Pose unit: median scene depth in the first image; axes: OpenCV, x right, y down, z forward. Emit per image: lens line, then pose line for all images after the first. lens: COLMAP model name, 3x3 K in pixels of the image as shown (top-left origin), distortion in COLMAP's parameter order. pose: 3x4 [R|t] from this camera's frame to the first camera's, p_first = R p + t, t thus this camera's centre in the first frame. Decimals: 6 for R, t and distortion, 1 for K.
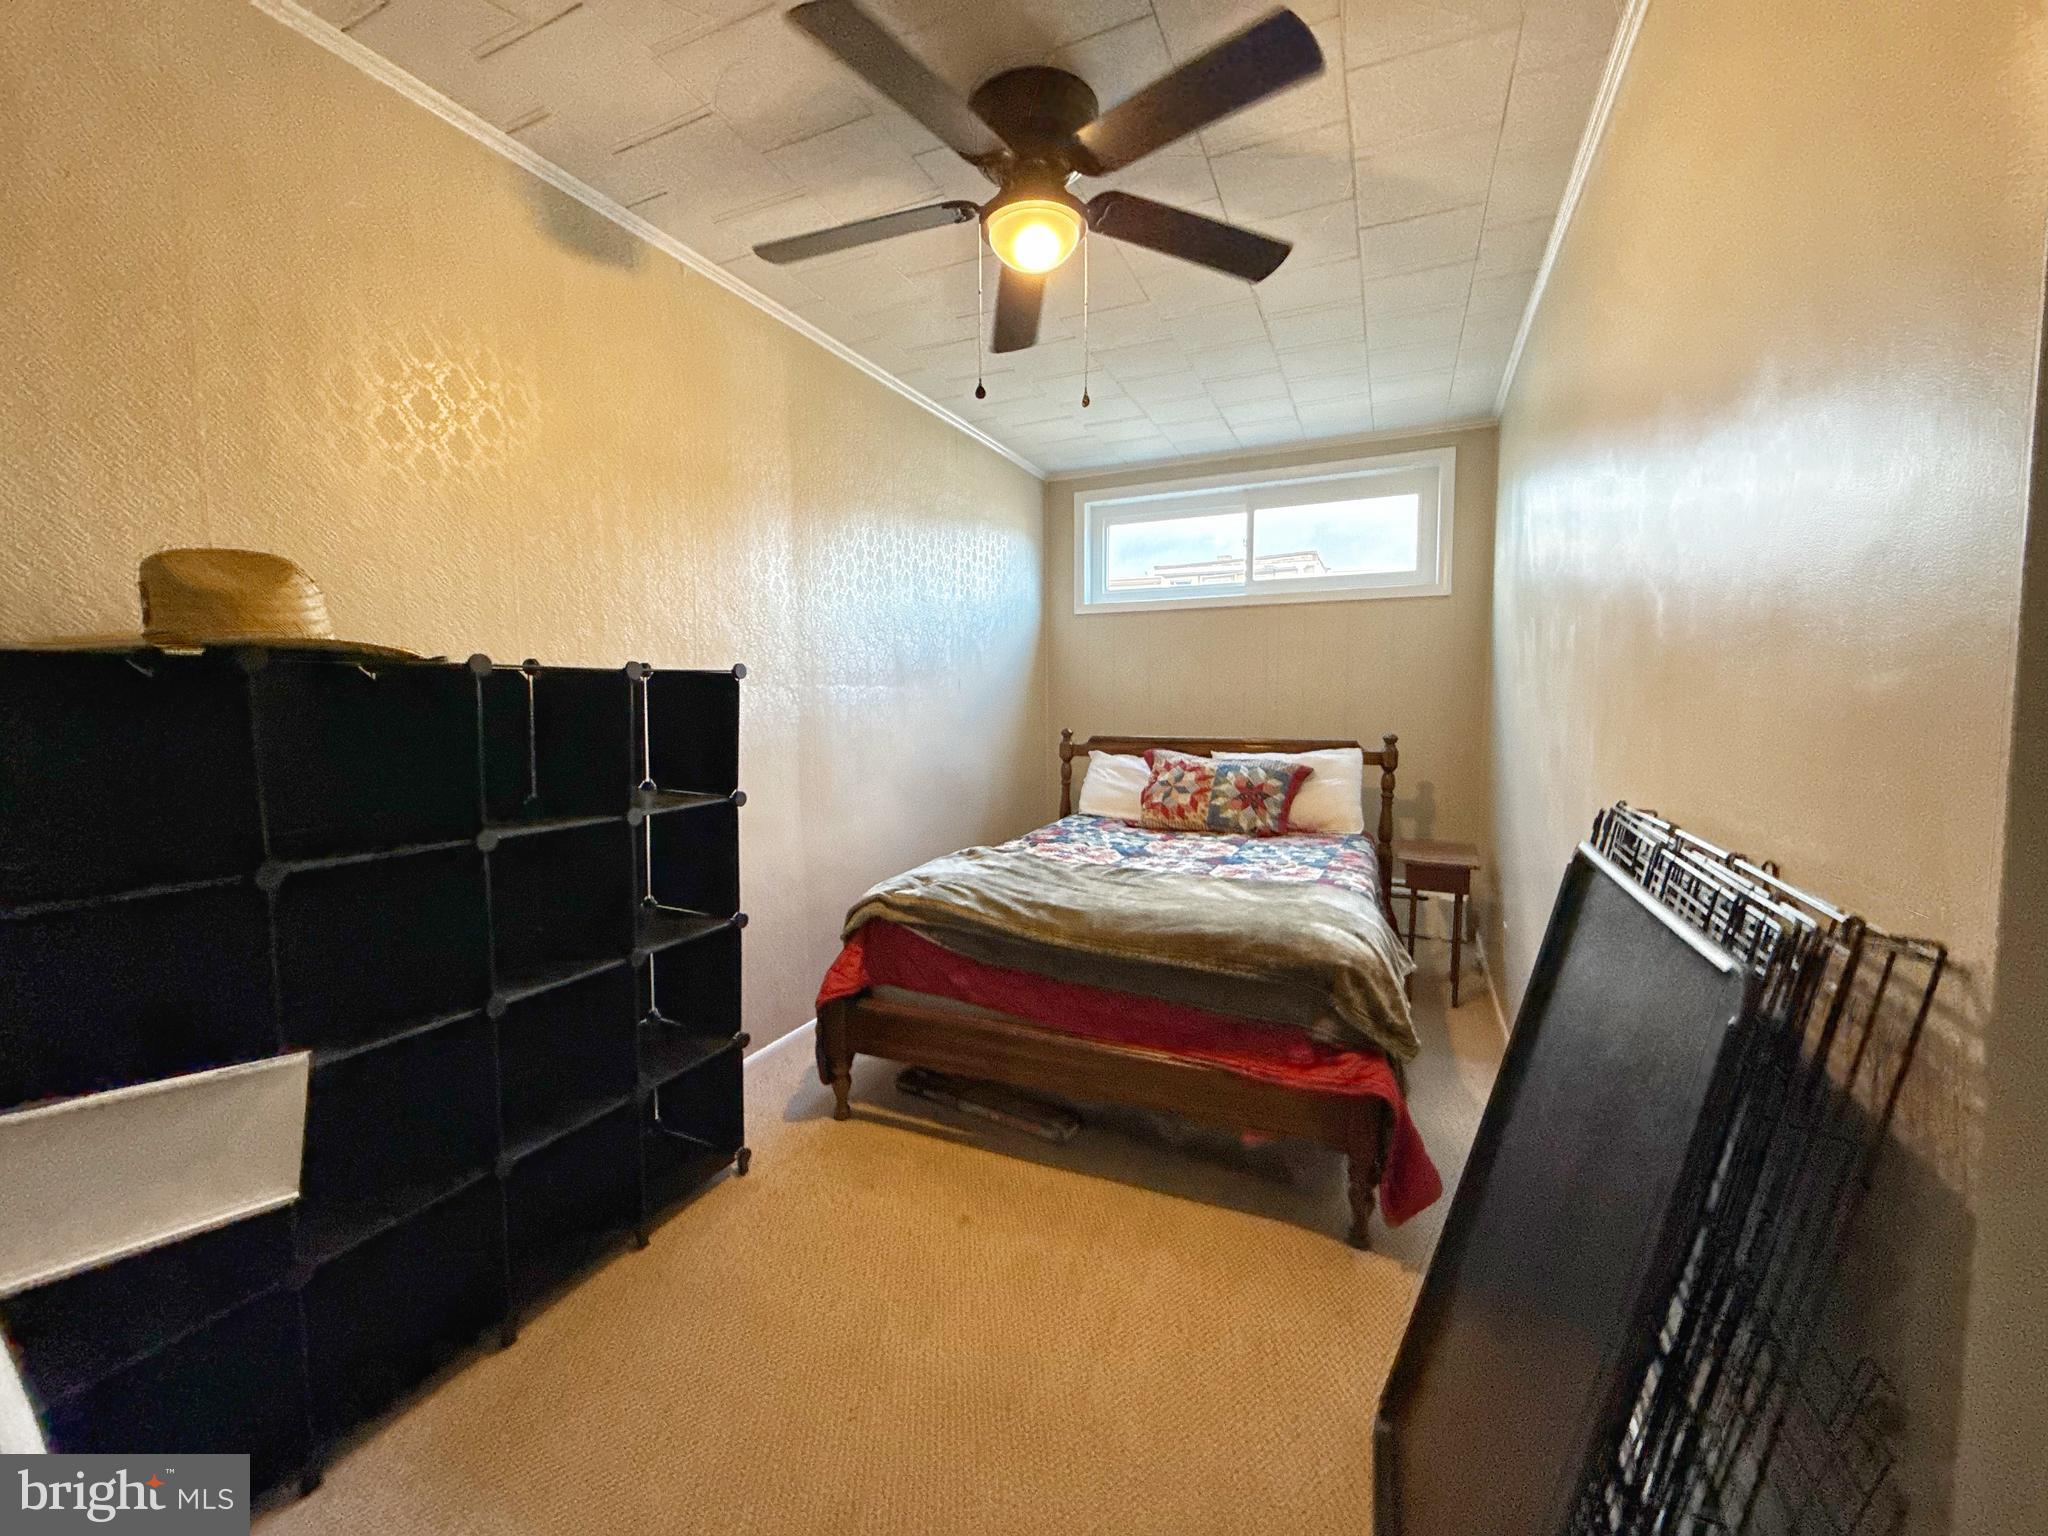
lens RADIAL K [[815.5, 0, 1021.3], [0, 815.5, 759.2], [0, 0, 1]] dist [-0.000512, -0.000254]
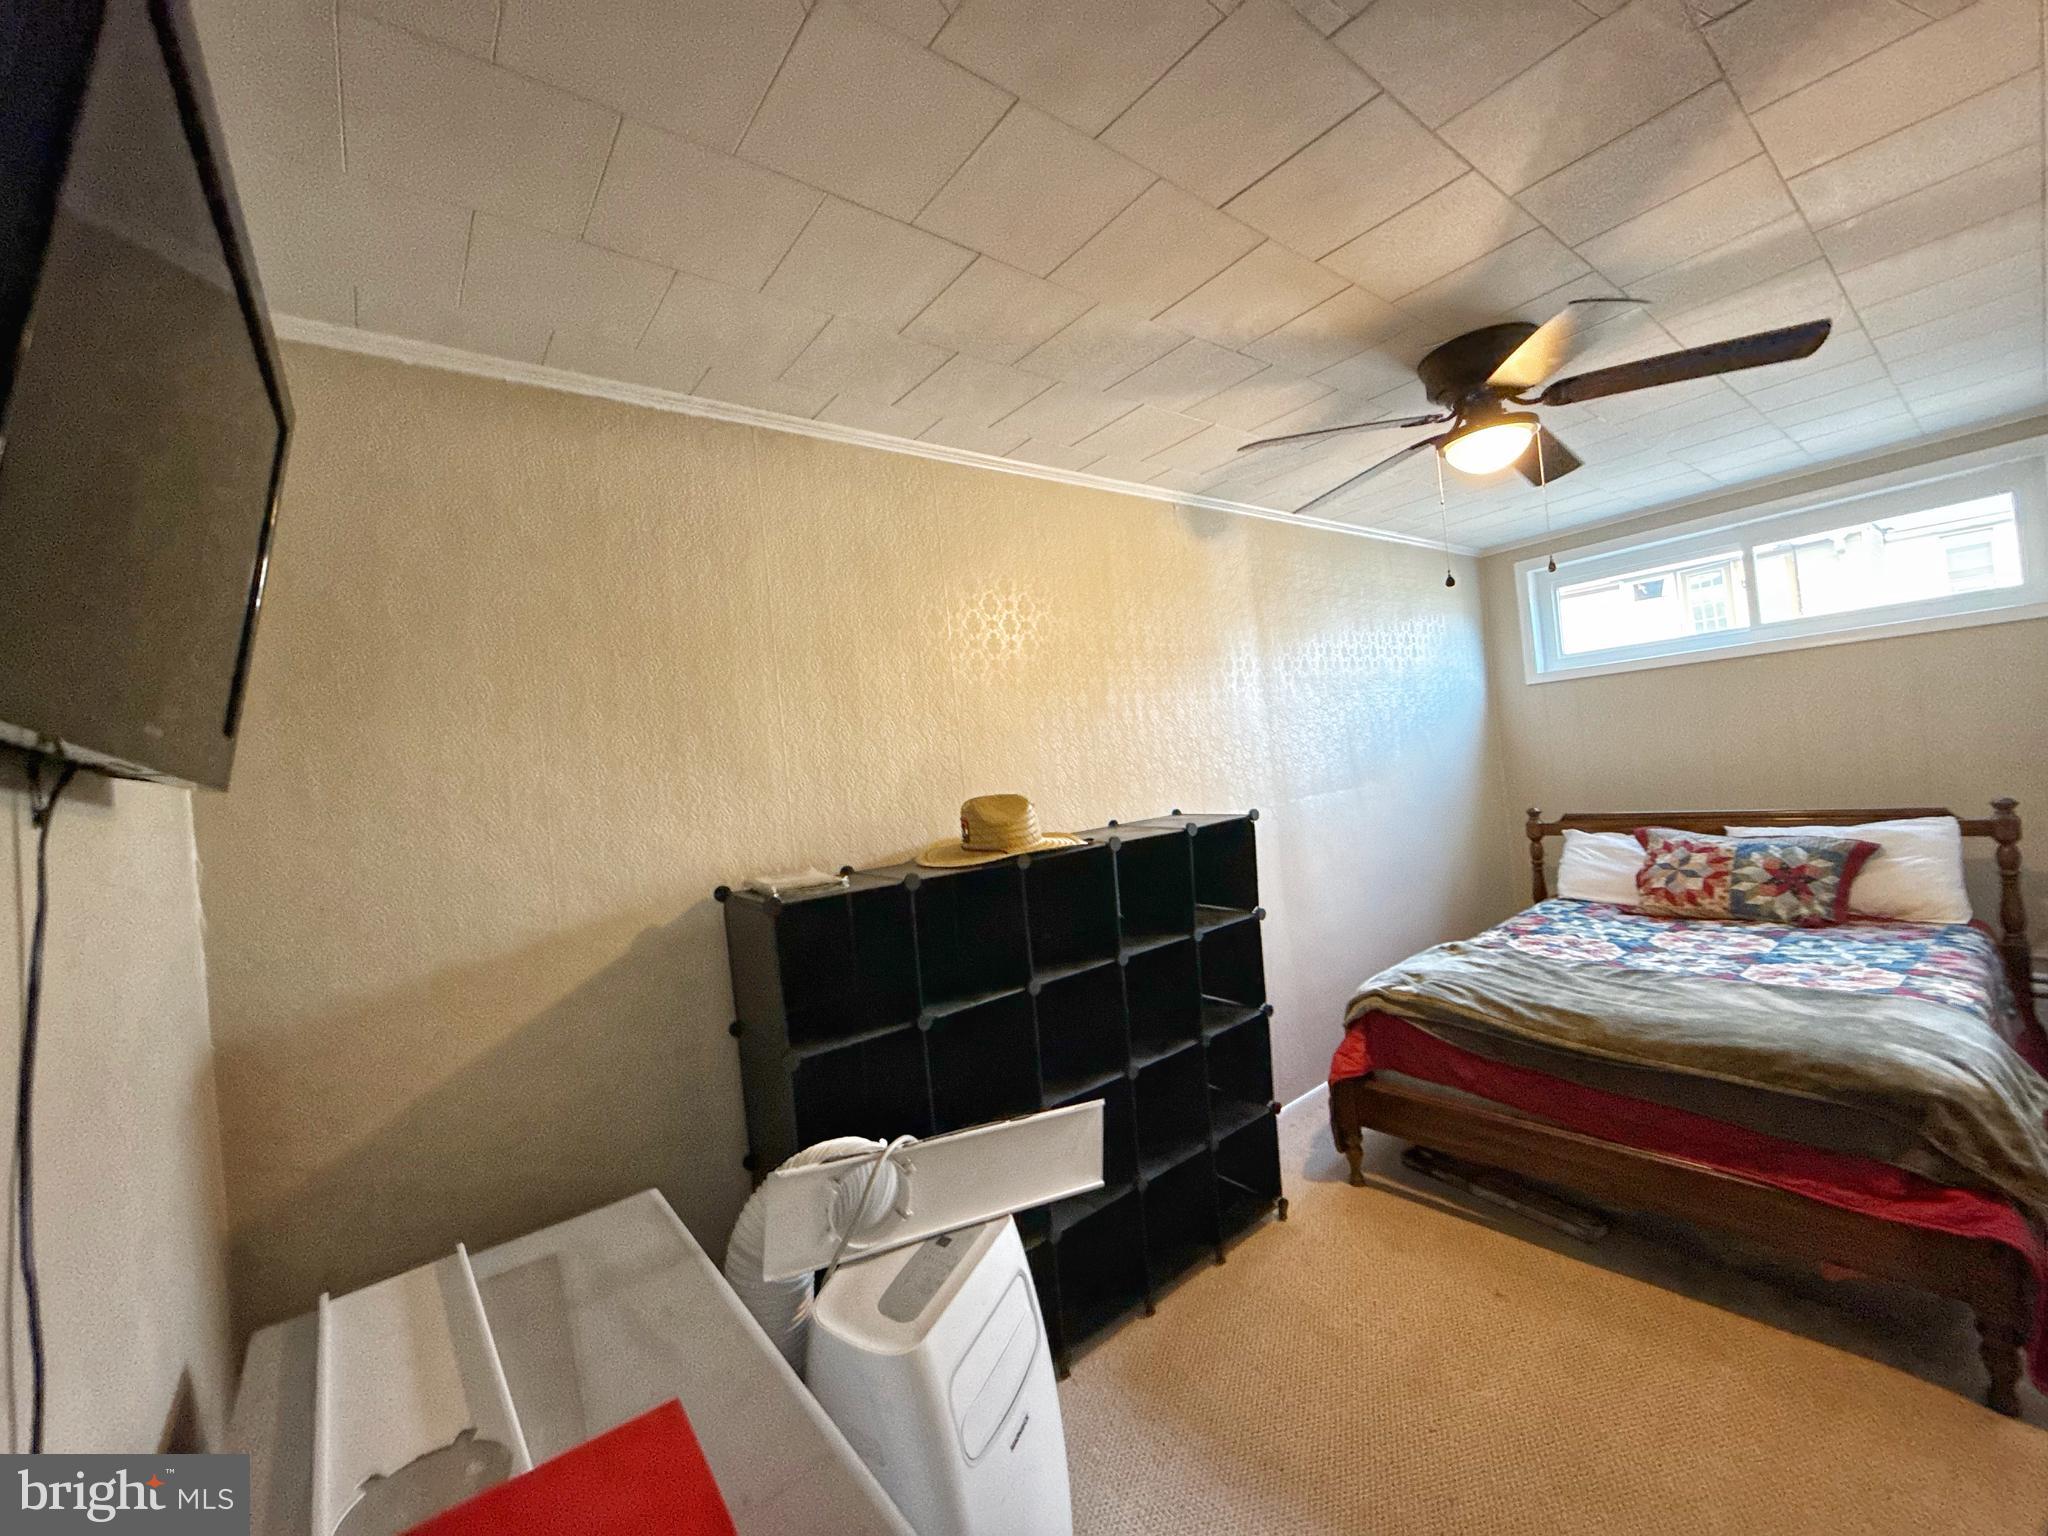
lens RADIAL K [[815.5, 0, 1024.1], [0, 815.5, 763.9], [0, 0, 1]] dist [-0.000512, -0.000254]
pose [[0.885590, -0.088120, -0.456032, -0.060569], [0.060685, 0.995374, -0.074490, -0.096615], [0.460486, 0.038294, 0.886841, -0.267820]]
